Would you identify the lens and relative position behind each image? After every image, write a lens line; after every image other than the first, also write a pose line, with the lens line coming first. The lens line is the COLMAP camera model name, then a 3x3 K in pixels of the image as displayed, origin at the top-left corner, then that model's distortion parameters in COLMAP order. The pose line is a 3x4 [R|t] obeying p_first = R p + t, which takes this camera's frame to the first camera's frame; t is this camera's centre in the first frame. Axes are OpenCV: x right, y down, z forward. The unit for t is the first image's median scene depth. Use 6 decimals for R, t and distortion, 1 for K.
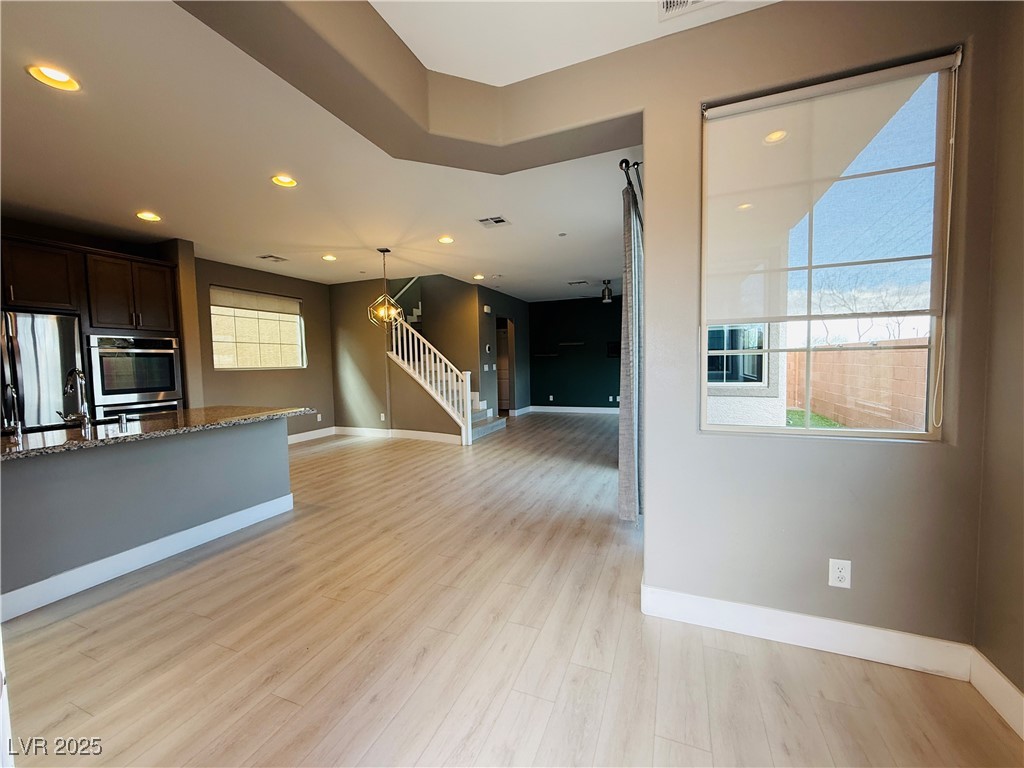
lens RADIAL K [[404.9, 0, 512.0], [0, 404.9, 384.0], [0, 0, 1]] dist [-0.003260, 0.000355]
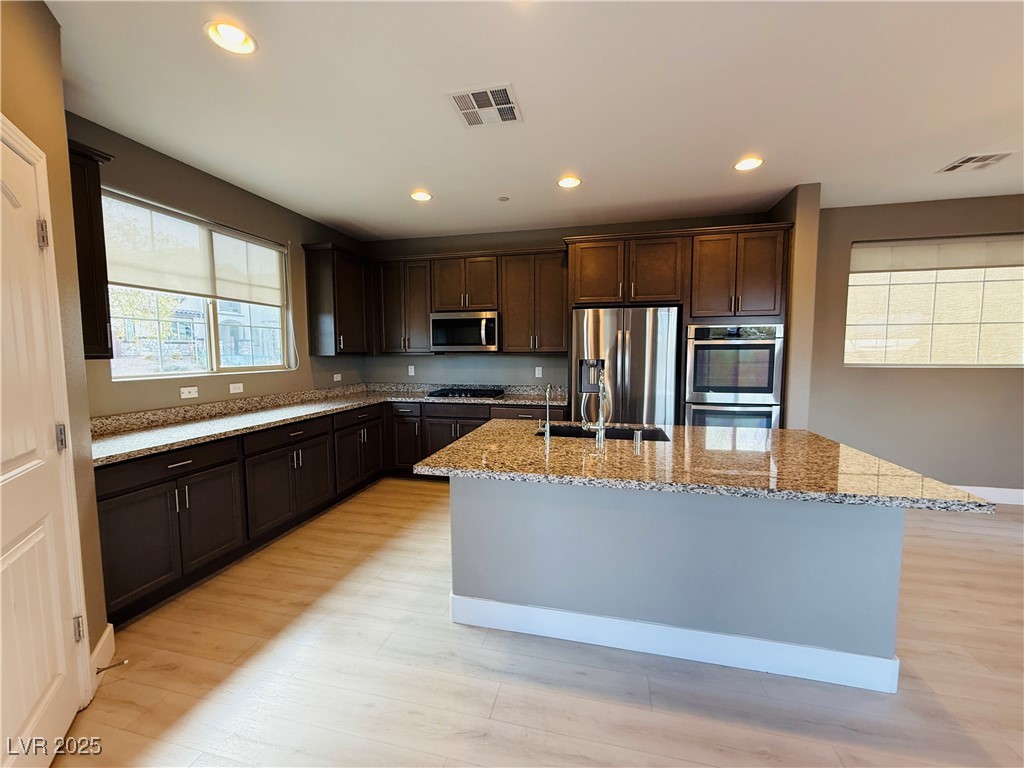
lens RADIAL K [[404.9, 0, 512.0], [0, 404.9, 384.0], [0, 0, 1]] dist [-0.003260, 0.000355]
pose [[0.149381, 0.098198, -0.983891, -0.168537], [-0.055722, 0.994311, 0.090778, -0.046559], [0.987208, 0.041264, 0.154003, 0.427797]]
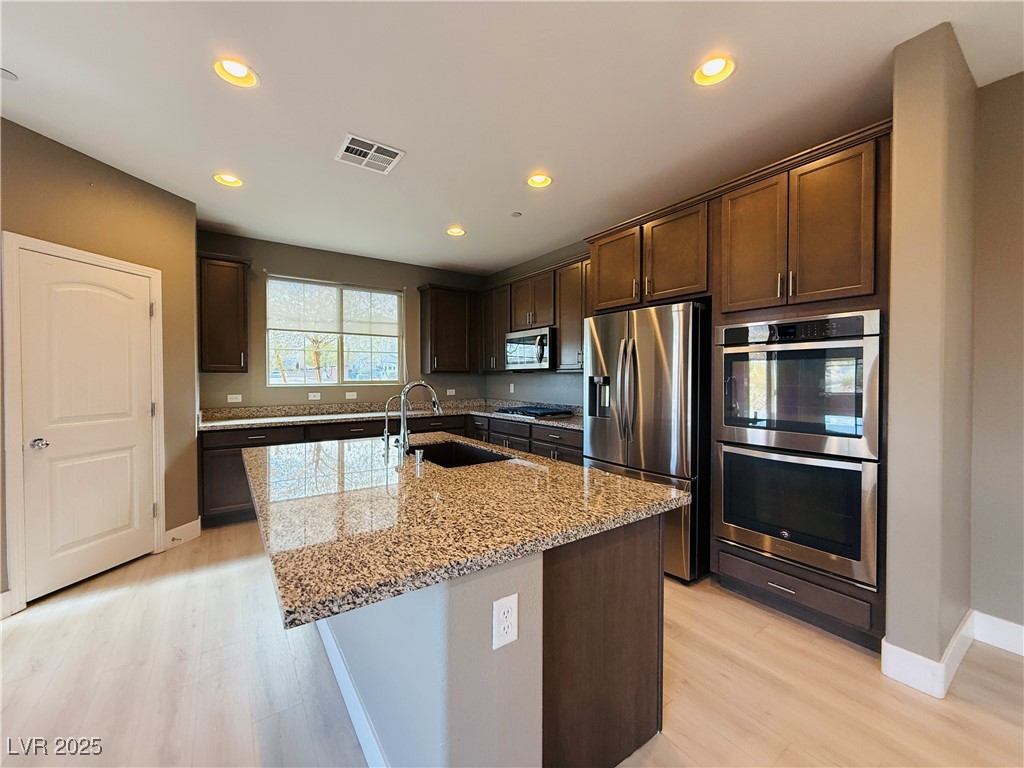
lens RADIAL K [[404.9, 0, 512.0], [0, 404.9, 384.0], [0, 0, 1]] dist [-0.003260, 0.000355]
pose [[-0.541527, 0.037075, -0.839866, -0.318510], [-0.034156, 0.997232, 0.066045, -0.058096], [0.839989, 0.064452, -0.538762, 0.990350]]
